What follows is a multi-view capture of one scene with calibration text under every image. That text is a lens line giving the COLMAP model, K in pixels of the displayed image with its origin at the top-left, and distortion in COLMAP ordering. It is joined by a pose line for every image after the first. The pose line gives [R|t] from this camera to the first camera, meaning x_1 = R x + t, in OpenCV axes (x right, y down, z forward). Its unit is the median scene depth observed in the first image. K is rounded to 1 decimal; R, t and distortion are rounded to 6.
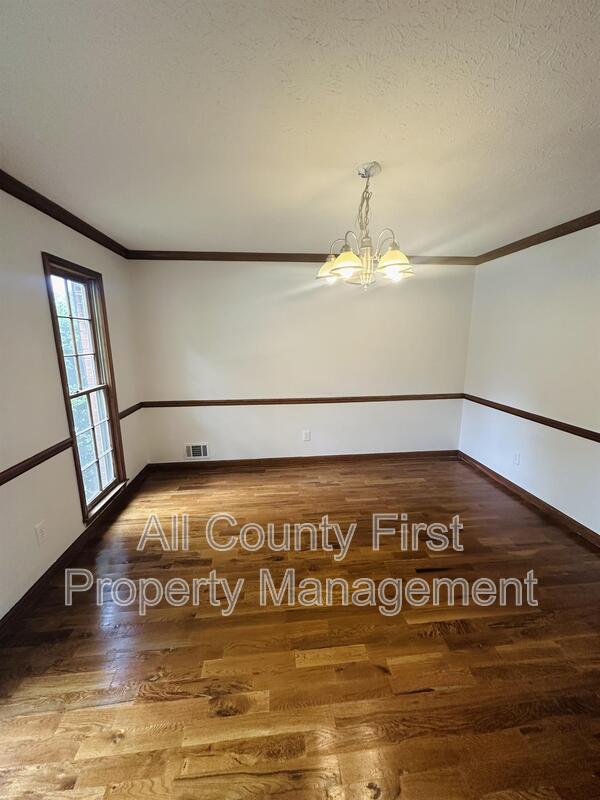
lens RADIAL K [[321.9, 0, 300.0], [0, 321.9, 399.0], [0, 0, 1]] dist [0.003745, 0.000451]
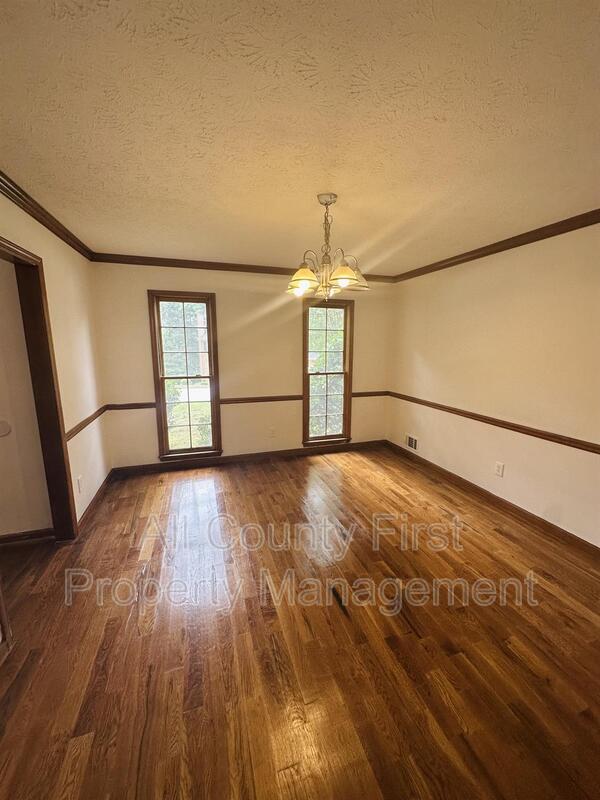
lens RADIAL K [[321.9, 0, 301.9], [0, 321.9, 400.3], [0, 0, 1]] dist [0.003745, 0.000451]
pose [[0.204446, 0.176720, -0.962794, 0.744497], [-0.187110, 0.972488, 0.138768, -0.075758], [0.960829, 0.151778, 0.231888, 0.392130]]
